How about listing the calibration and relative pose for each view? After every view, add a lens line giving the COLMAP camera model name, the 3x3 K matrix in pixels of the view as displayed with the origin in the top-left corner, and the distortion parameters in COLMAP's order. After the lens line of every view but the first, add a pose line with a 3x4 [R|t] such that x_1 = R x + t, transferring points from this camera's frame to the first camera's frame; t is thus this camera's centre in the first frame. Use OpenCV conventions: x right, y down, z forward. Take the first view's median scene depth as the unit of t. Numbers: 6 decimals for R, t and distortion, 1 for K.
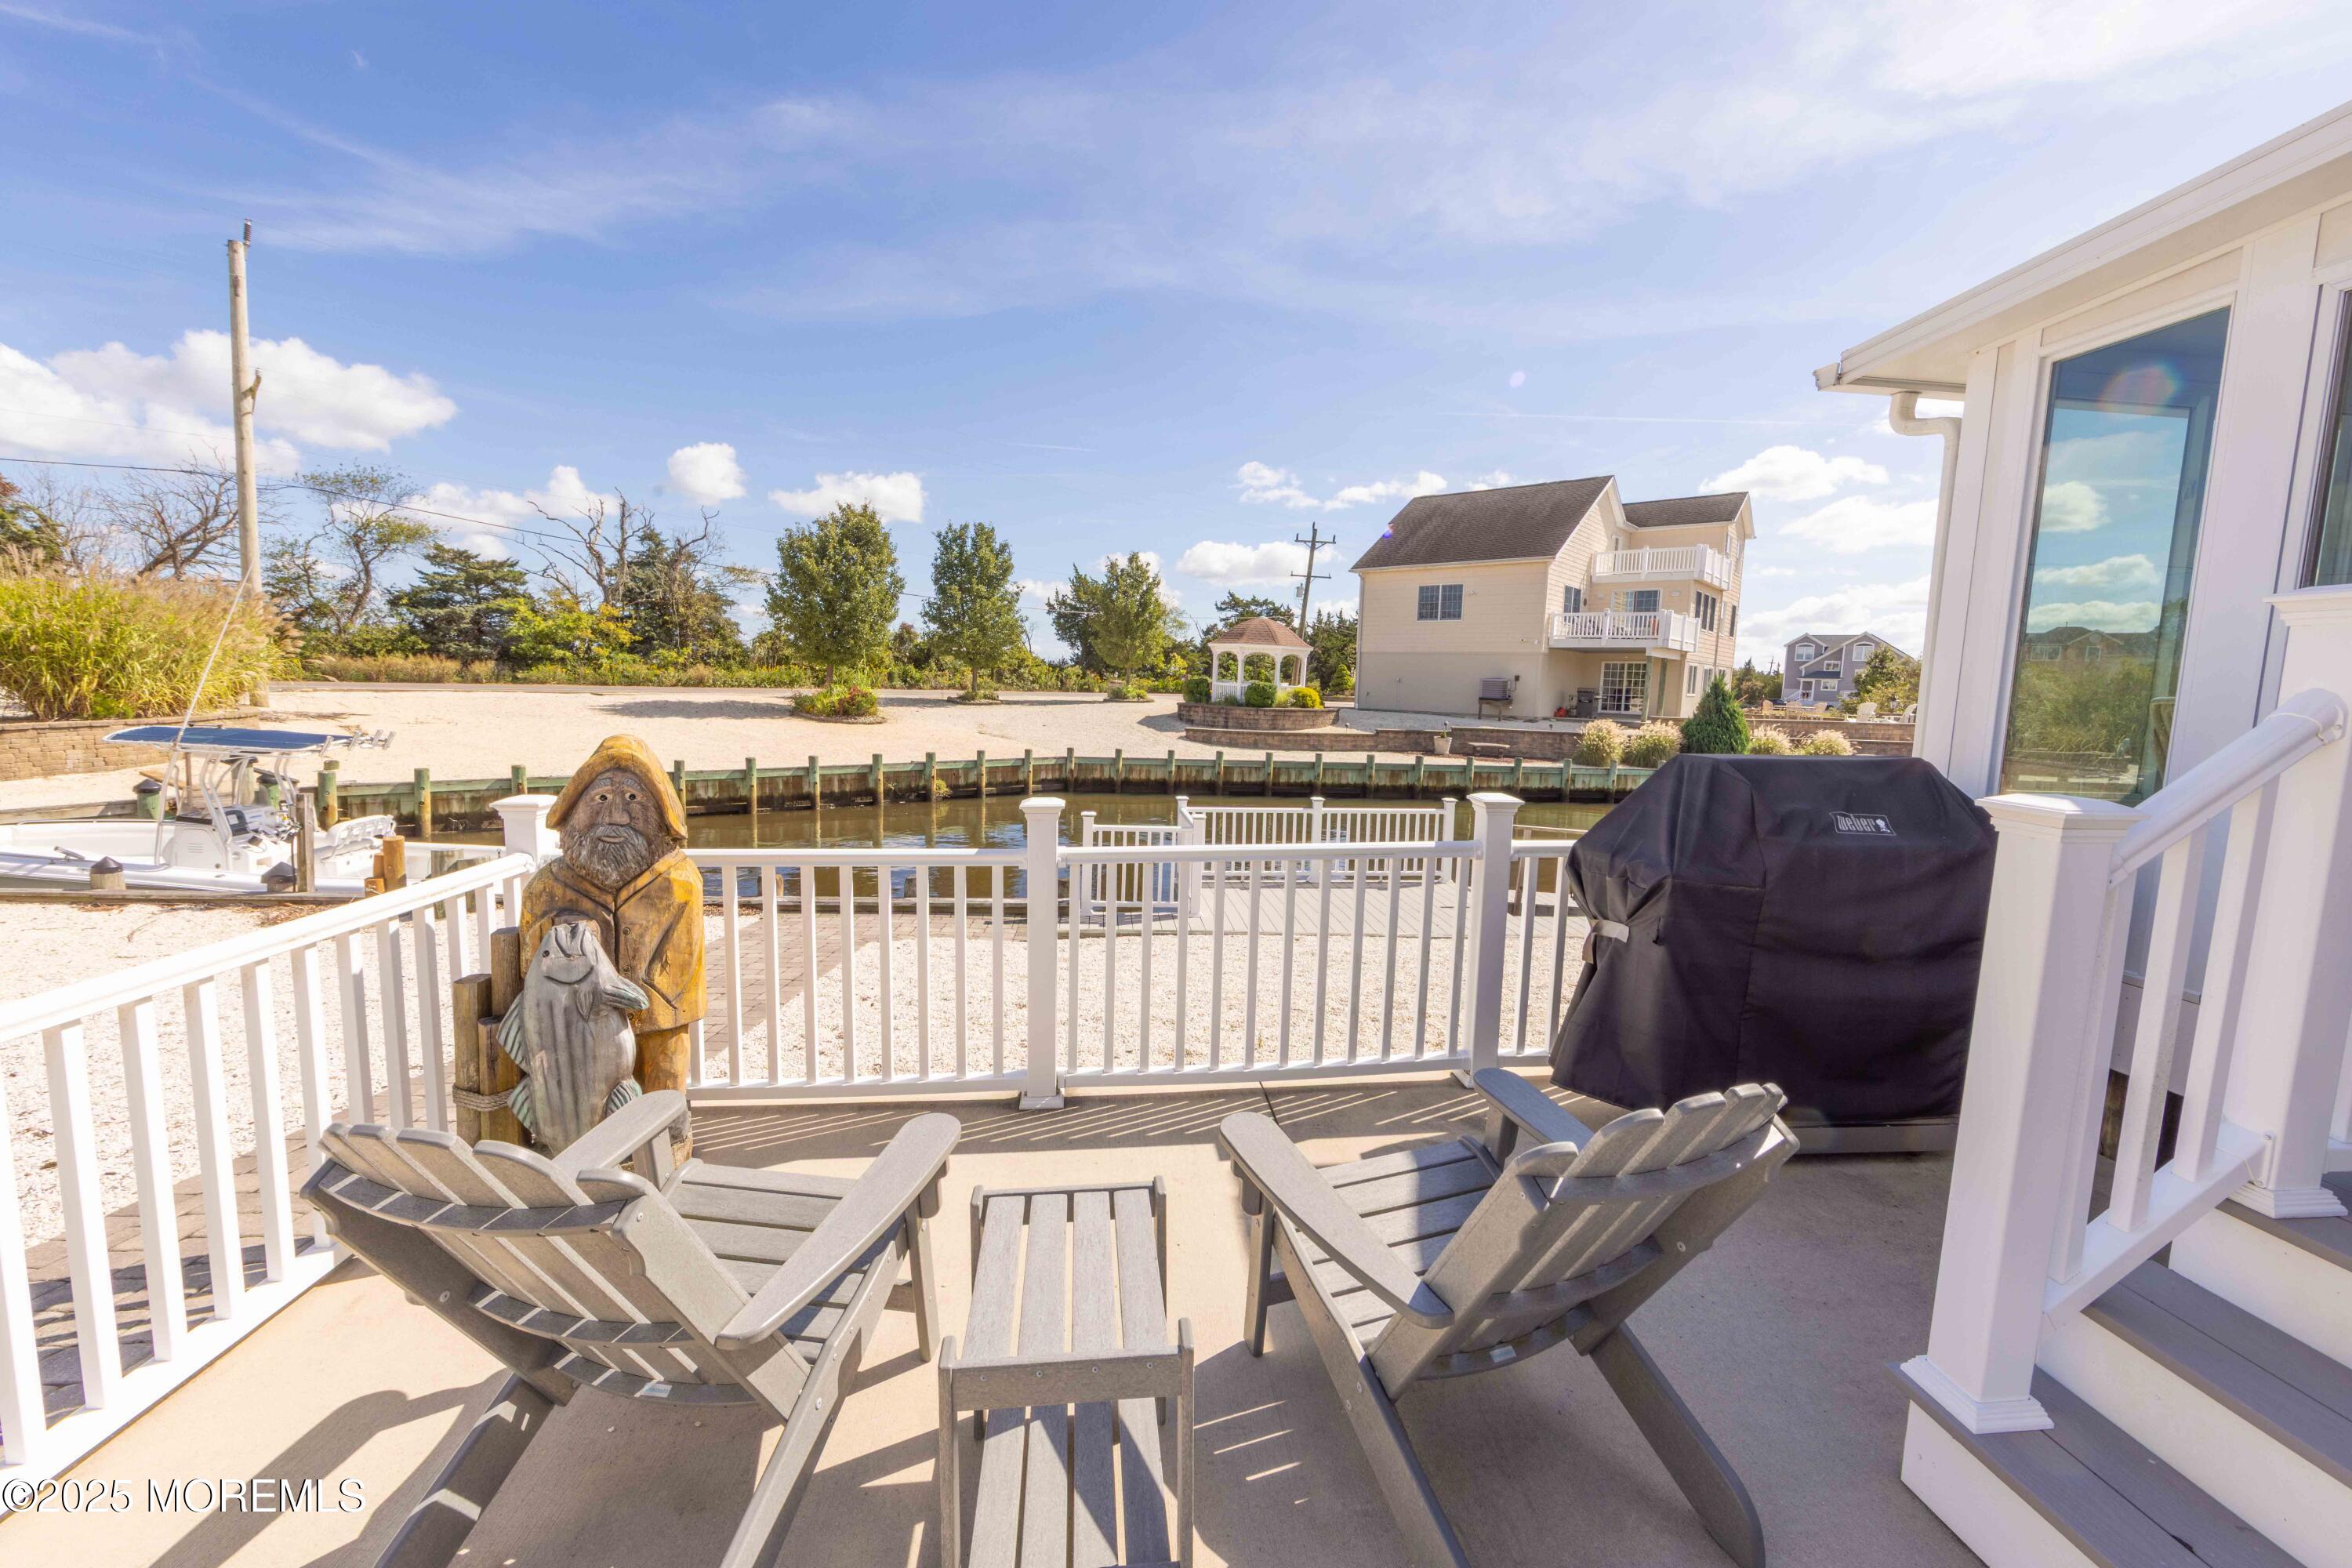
lens RADIAL K [[916.0, 0, 1171.2], [0, 916.0, 808.0], [0, 0, 1]] dist [-0.005915, 0.000148]
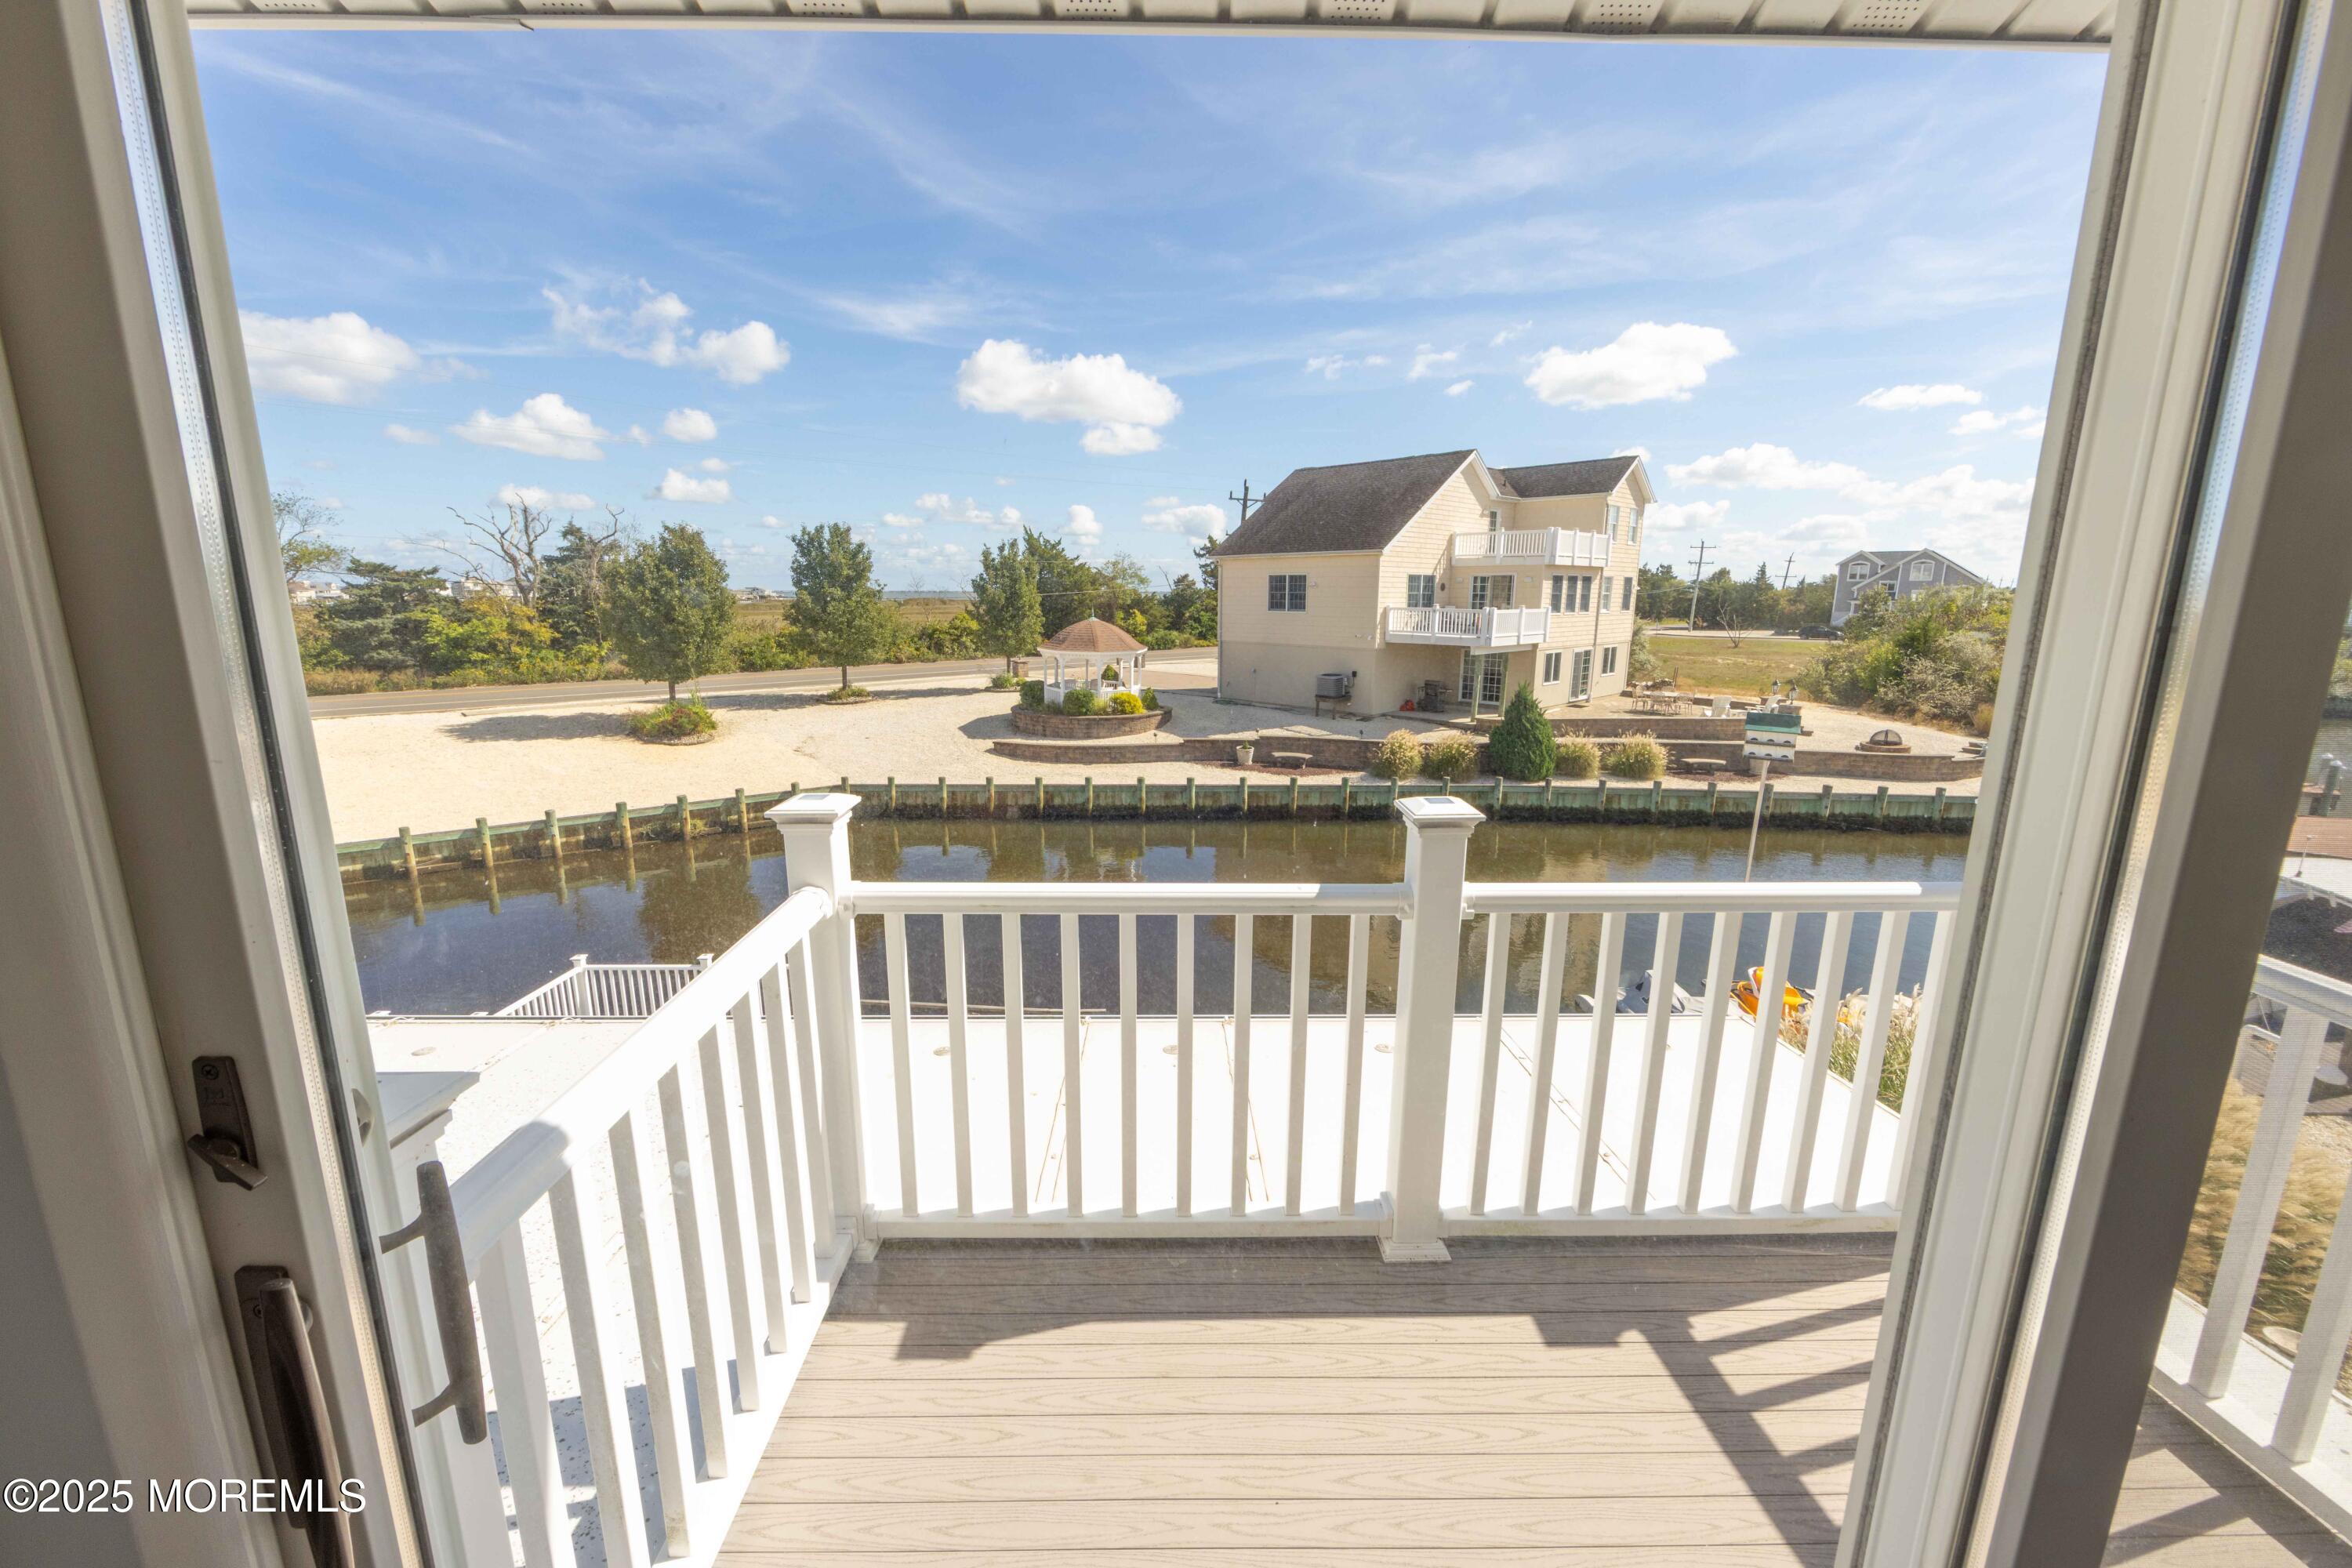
lens RADIAL K [[916.0, 0, 1175.8], [0, 916.0, 795.1], [0, 0, 1]] dist [-0.005915, 0.000148]
pose [[0.995882, -0.009431, -0.090167, 0.257587], [0.016595, 0.996734, 0.079035, -0.087465], [0.089127, -0.080206, 0.992786, 0.006477]]
